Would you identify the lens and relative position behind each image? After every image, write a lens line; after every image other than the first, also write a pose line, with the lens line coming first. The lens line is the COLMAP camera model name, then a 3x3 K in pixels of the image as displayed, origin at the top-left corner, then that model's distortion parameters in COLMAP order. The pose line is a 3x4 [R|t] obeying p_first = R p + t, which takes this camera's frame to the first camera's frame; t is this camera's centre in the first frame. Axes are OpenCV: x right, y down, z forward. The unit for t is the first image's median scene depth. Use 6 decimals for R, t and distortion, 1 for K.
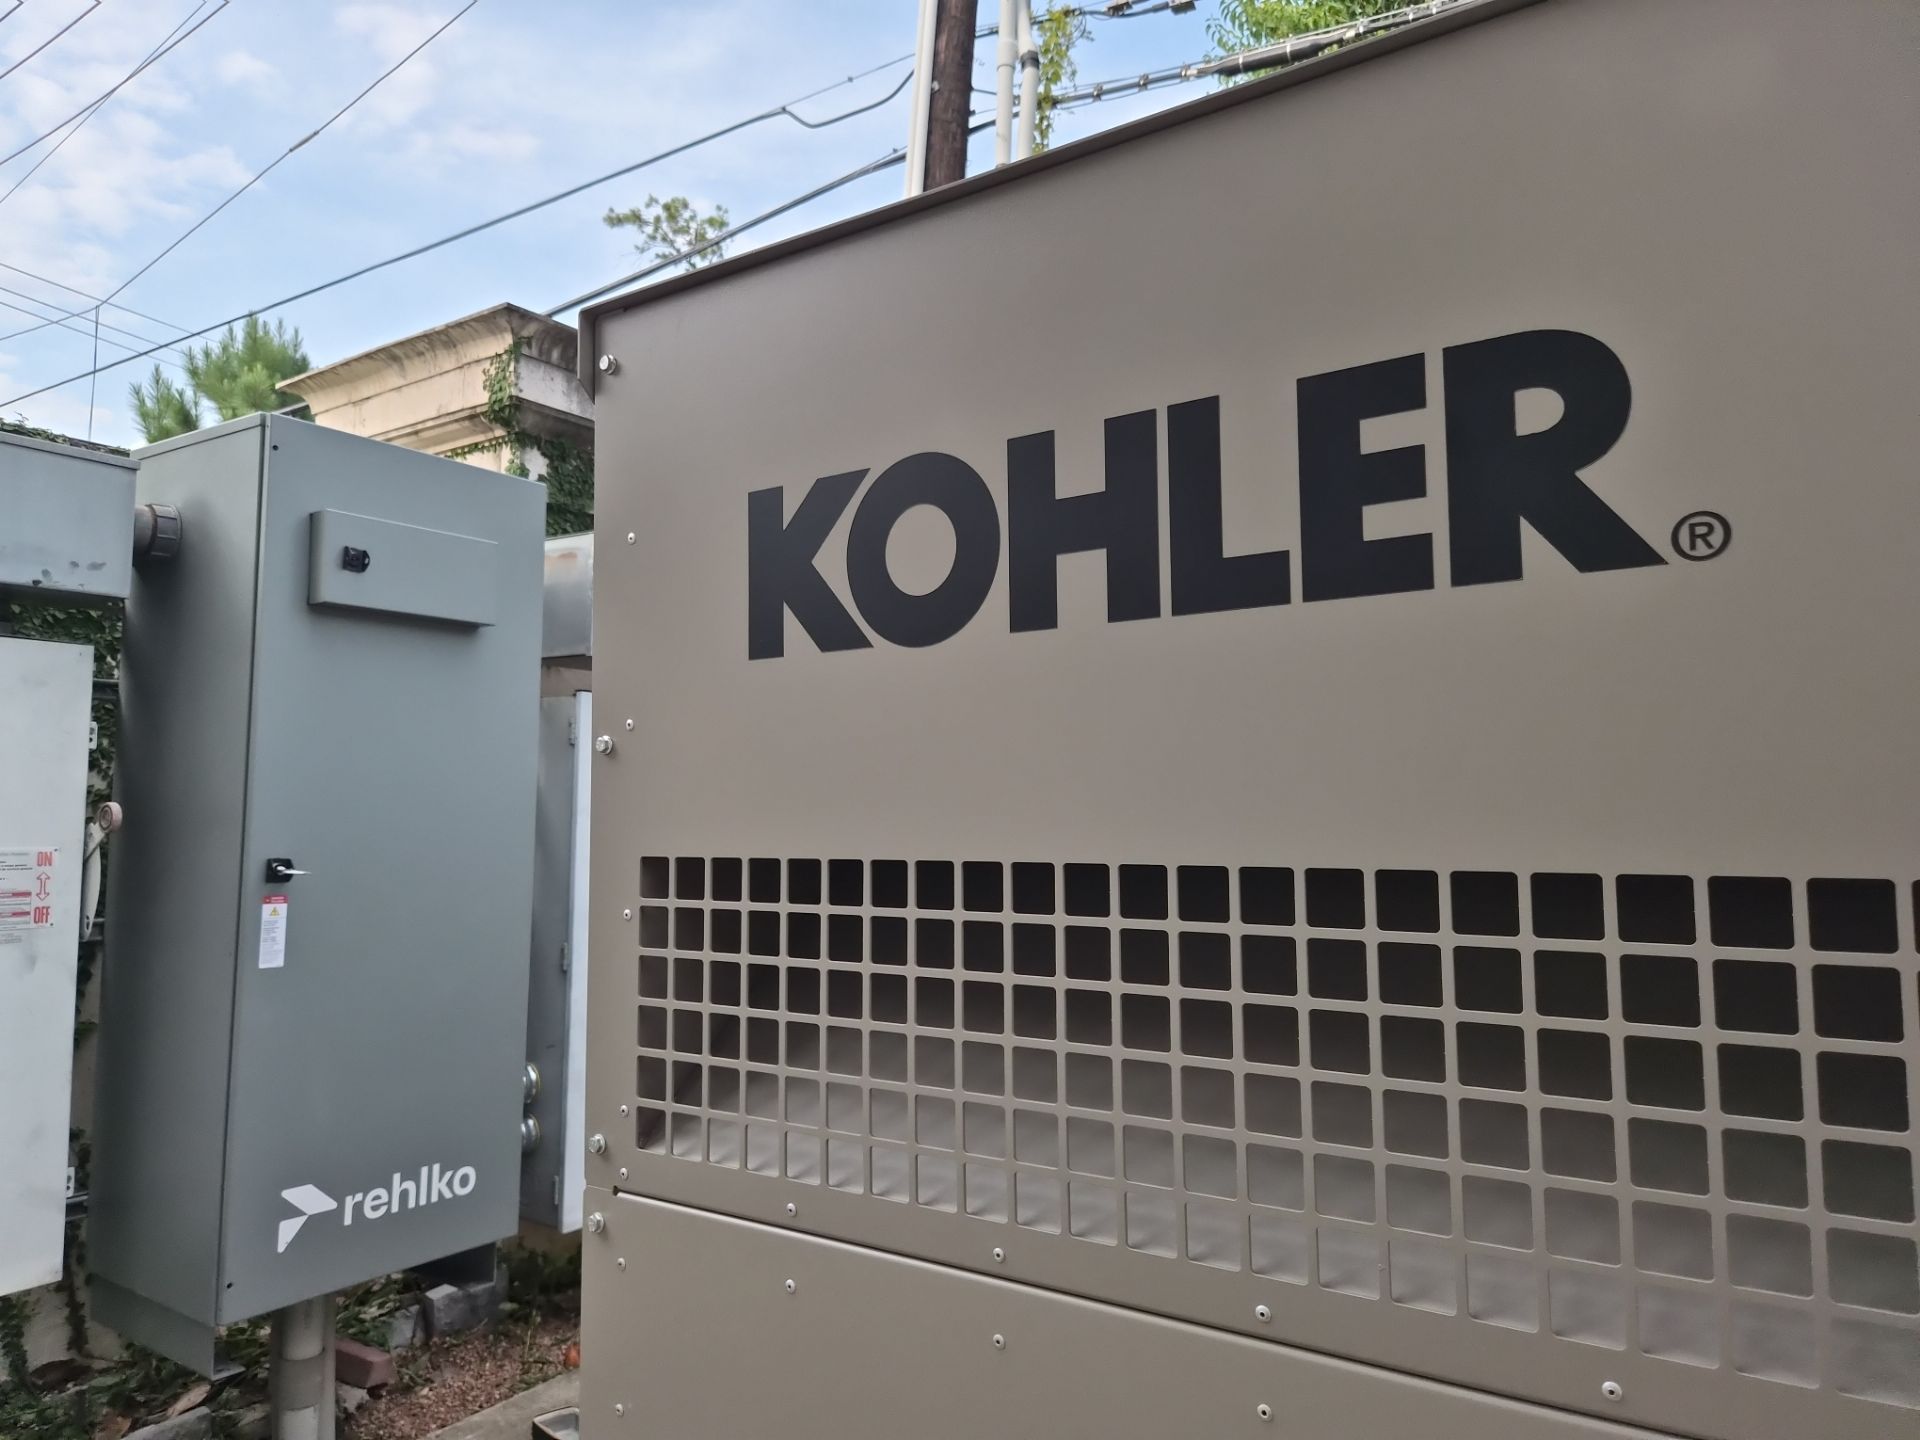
lens RADIAL K [[1298.2, 0, 958.3], [0, 1298.2, 706.3], [0, 0, 1]] dist [0.041963, -0.032067]
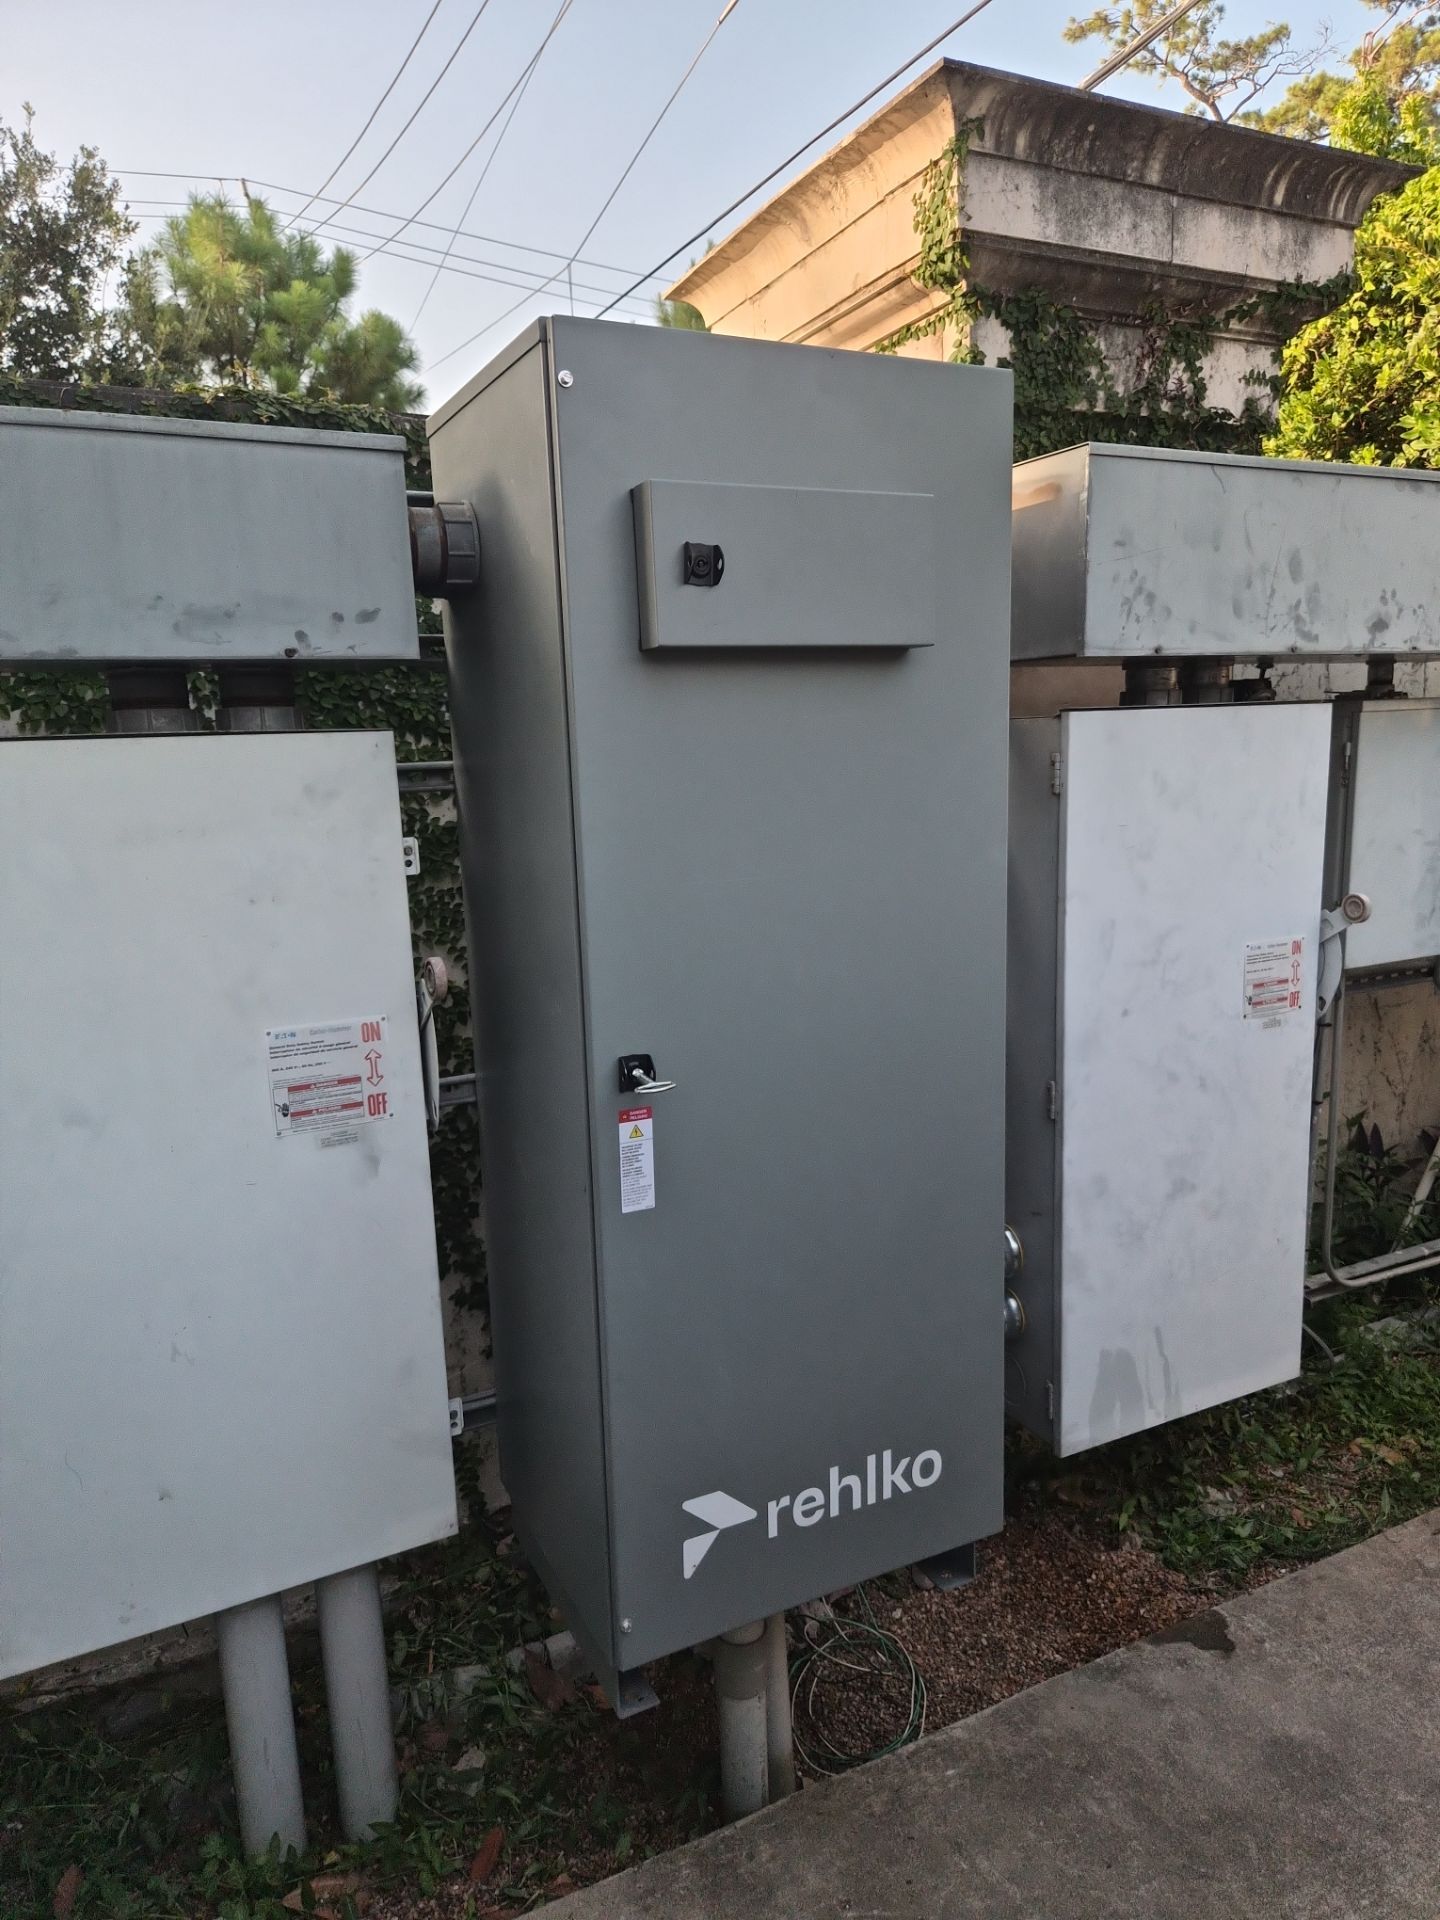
lens RADIAL K [[1298.2, 0, 740.0], [0, 1298.2, 965.8], [0, 0, 1]] dist [0.041963, -0.032067]
pose [[0.873290, 0.052132, -0.484404, -0.143007], [0.075324, 0.967857, 0.239957, -0.071243], [0.481343, -0.246040, 0.841293, 0.438859]]
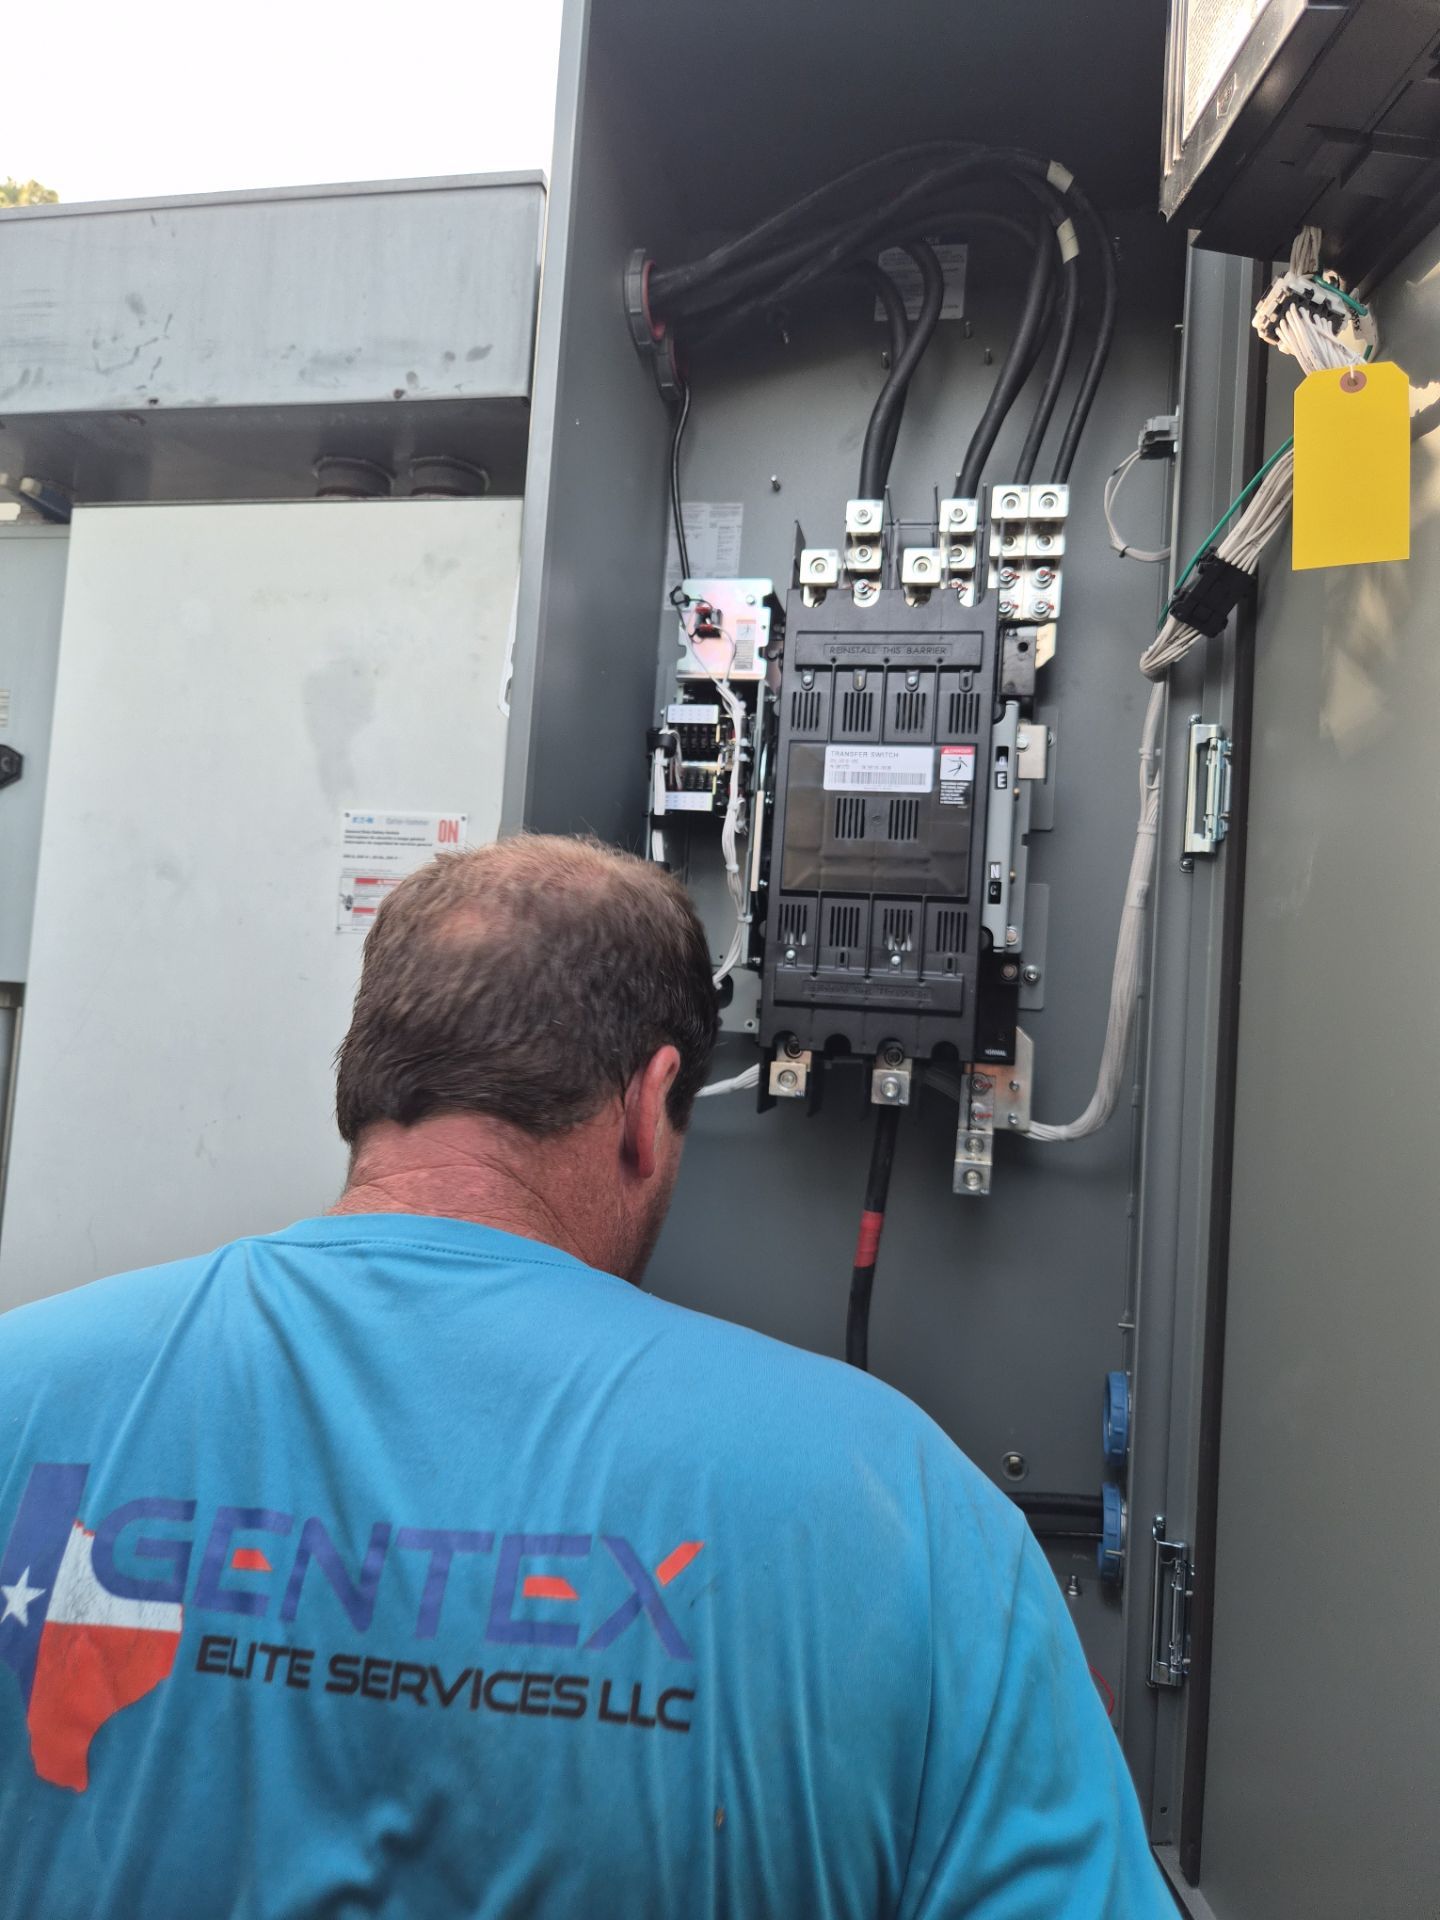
lens RADIAL K [[1298.2, 0, 719.9], [0, 1298.2, 954.4], [0, 0, 1]] dist [0.041963, -0.032067]
pose [[0.376345, -0.051849, -0.925028, -0.052808], [0.009228, 0.998593, -0.052218, 0.187717], [0.926434, 0.011116, 0.376294, 0.787619]]
